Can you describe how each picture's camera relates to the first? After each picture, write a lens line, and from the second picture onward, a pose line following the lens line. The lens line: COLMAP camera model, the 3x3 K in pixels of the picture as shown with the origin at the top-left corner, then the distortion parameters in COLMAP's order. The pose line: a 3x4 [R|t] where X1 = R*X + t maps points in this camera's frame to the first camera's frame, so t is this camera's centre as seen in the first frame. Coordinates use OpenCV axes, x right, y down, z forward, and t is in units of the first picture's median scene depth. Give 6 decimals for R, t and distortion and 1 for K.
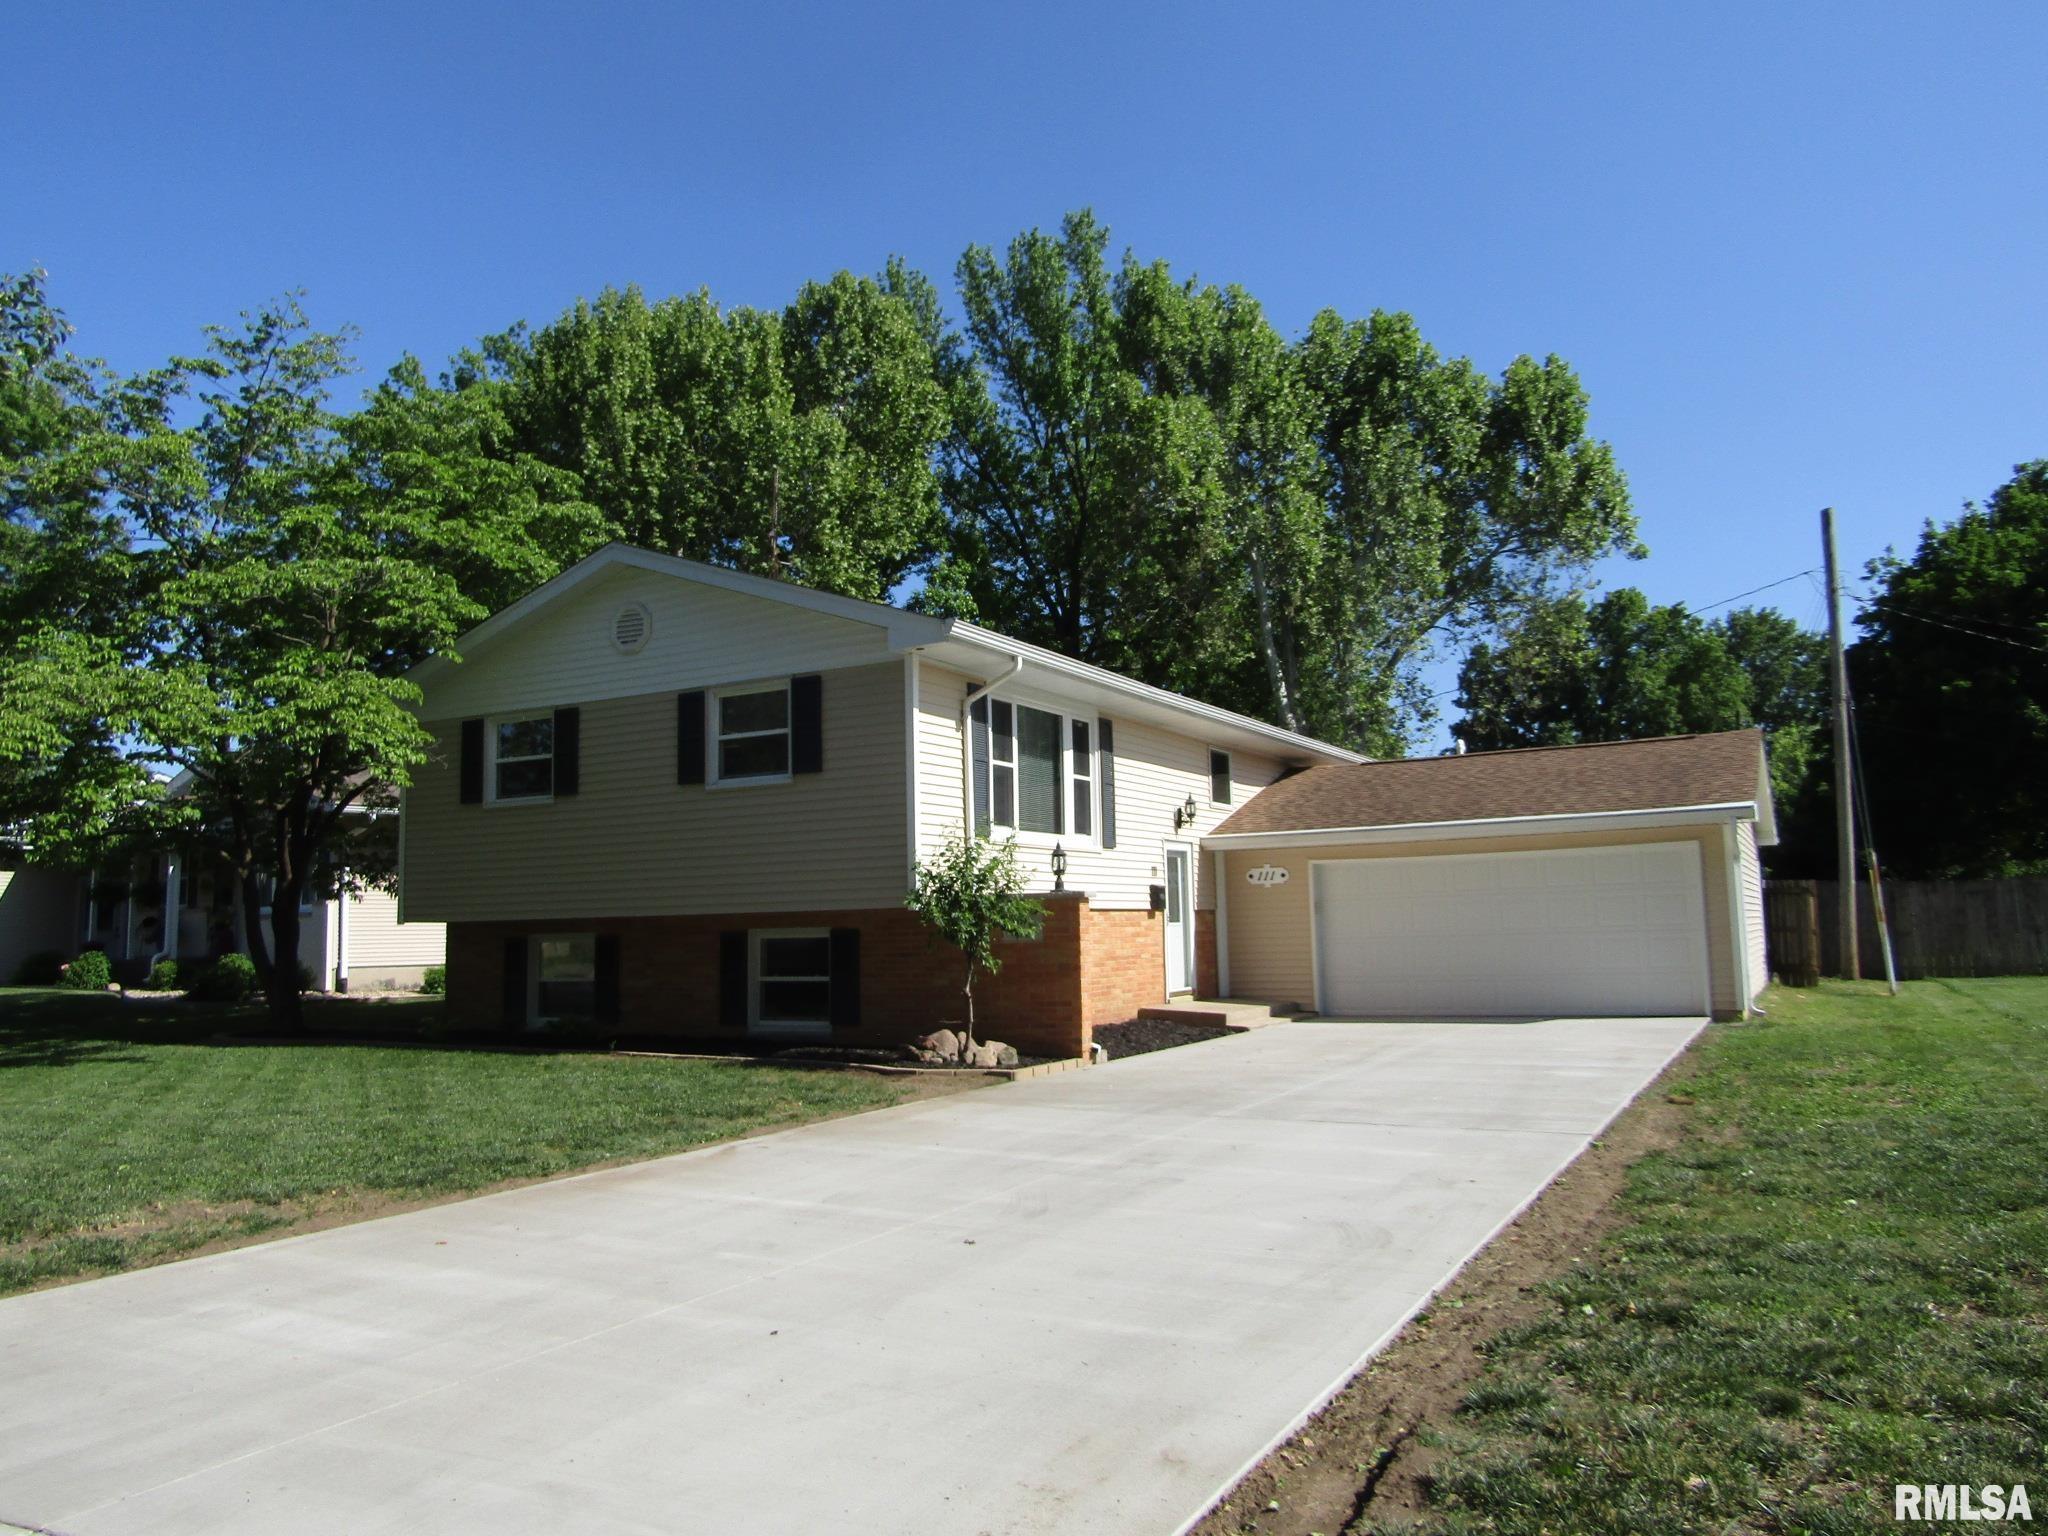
lens RADIAL K [[1462.9, 0, 1032.9], [0, 1462.9, 764.8], [0, 0, 1]] dist [0.005697, -0.014130]
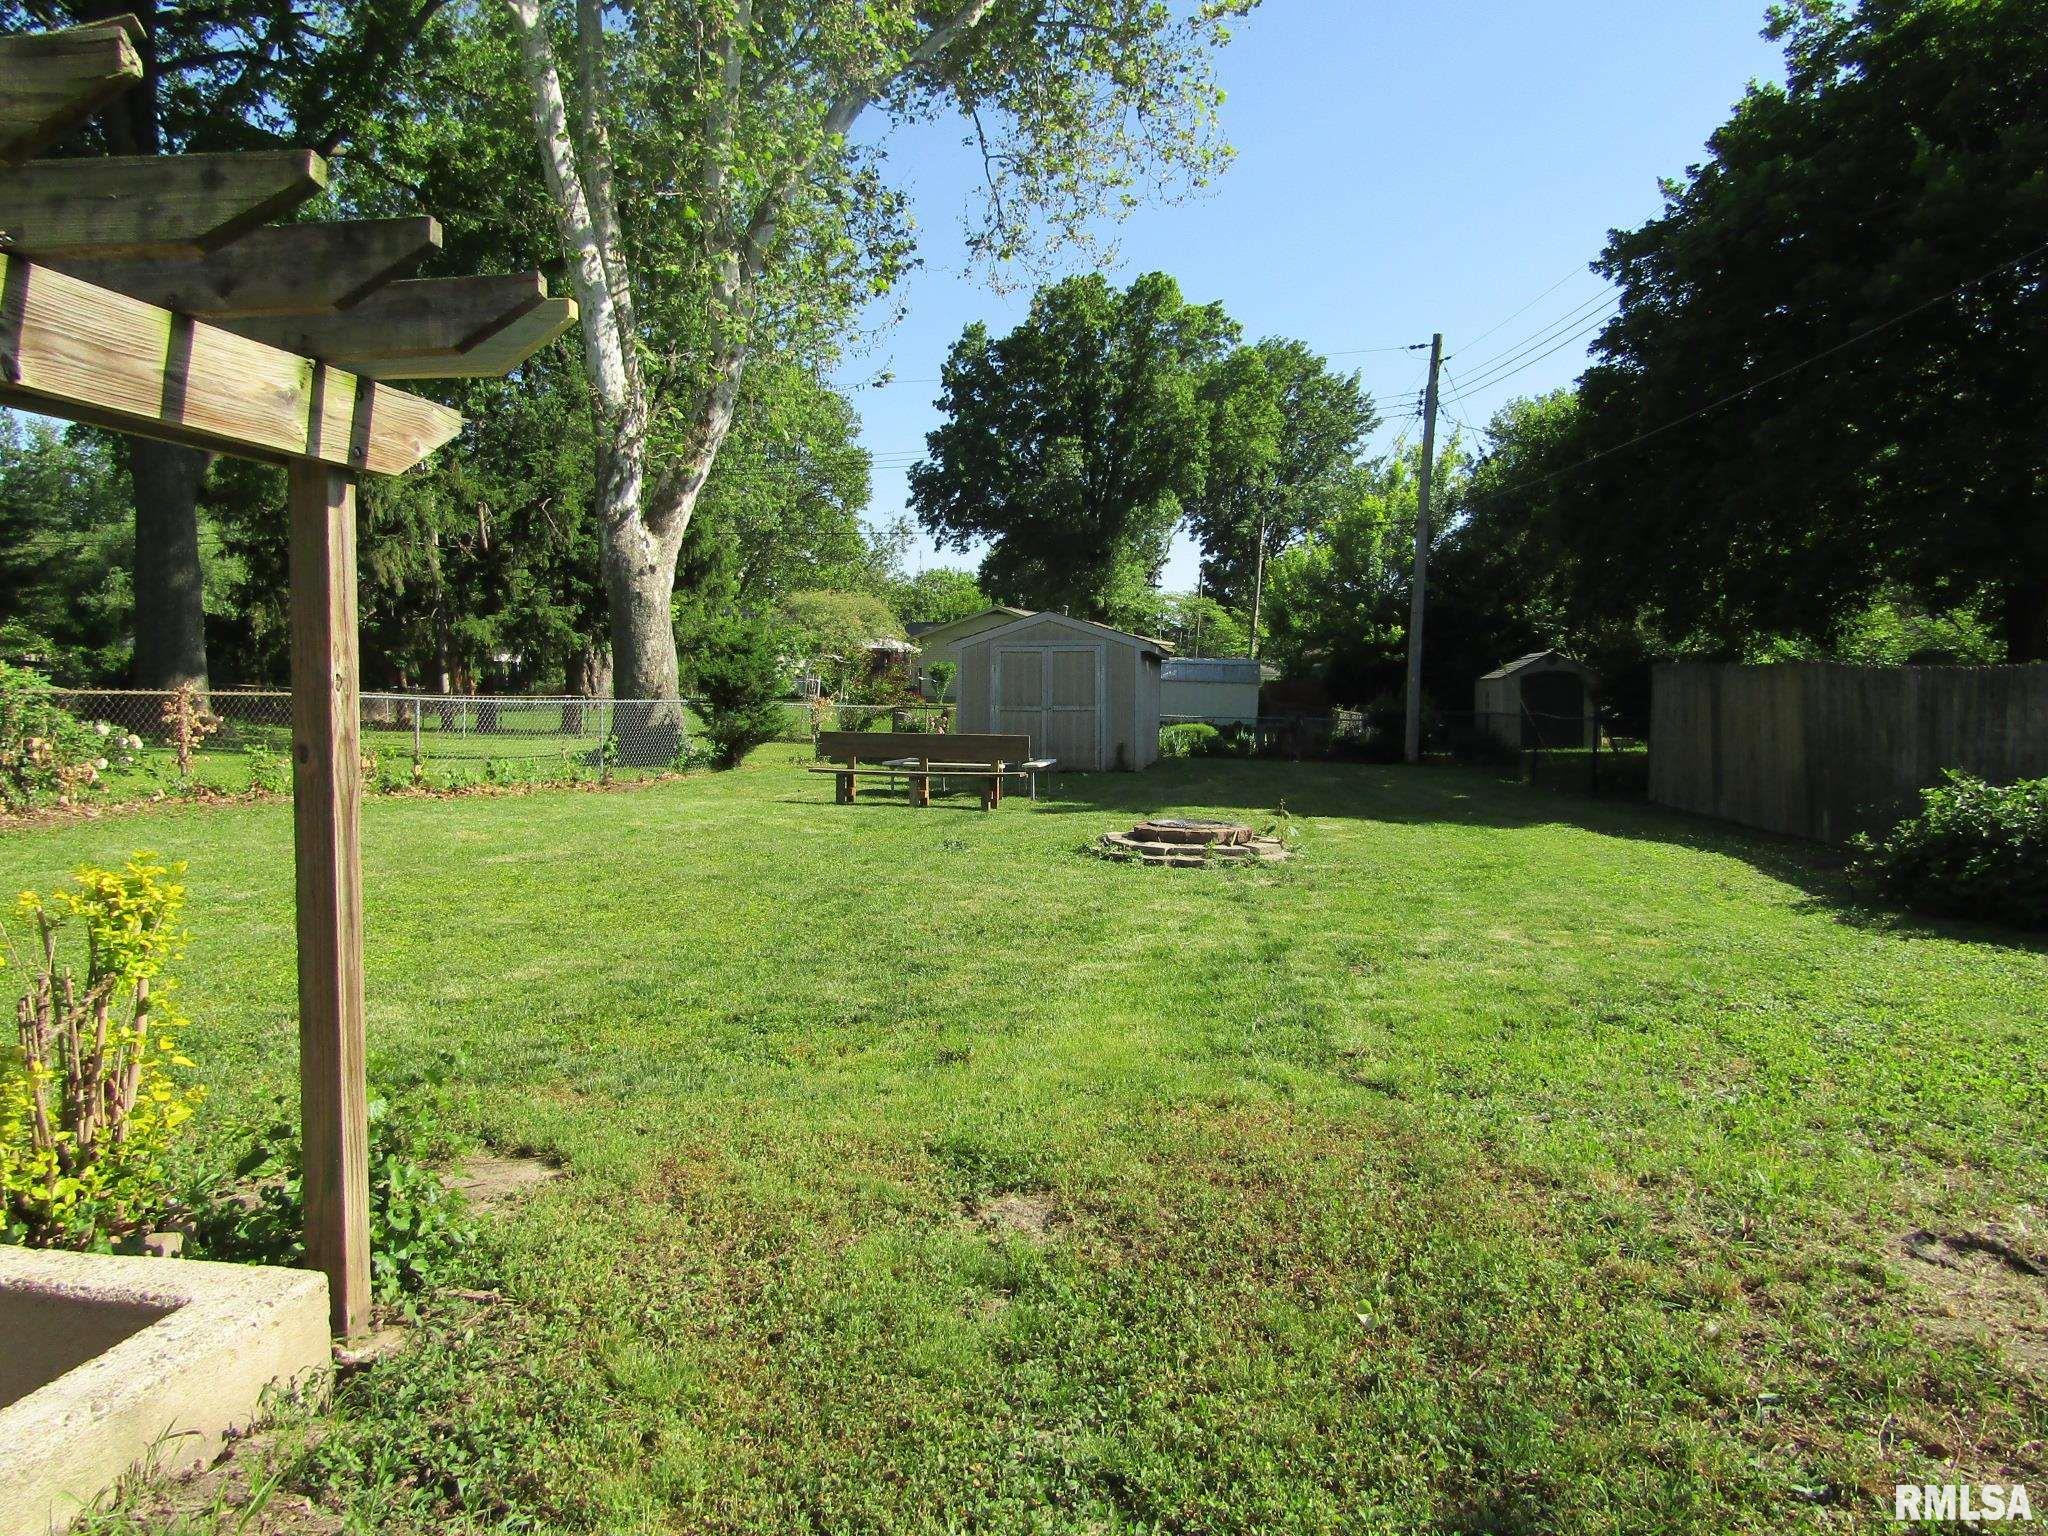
lens RADIAL K [[1462.9, 0, 1027.1], [0, 1462.9, 764.4], [0, 0, 1]] dist [0.005697, -0.014130]
pose [[0.935490, 0.025929, 0.352401, 0.293785], [-0.082806, 0.985620, 0.147298, 0.117207], [-0.343514, -0.166977, 0.924184, 1.063307]]
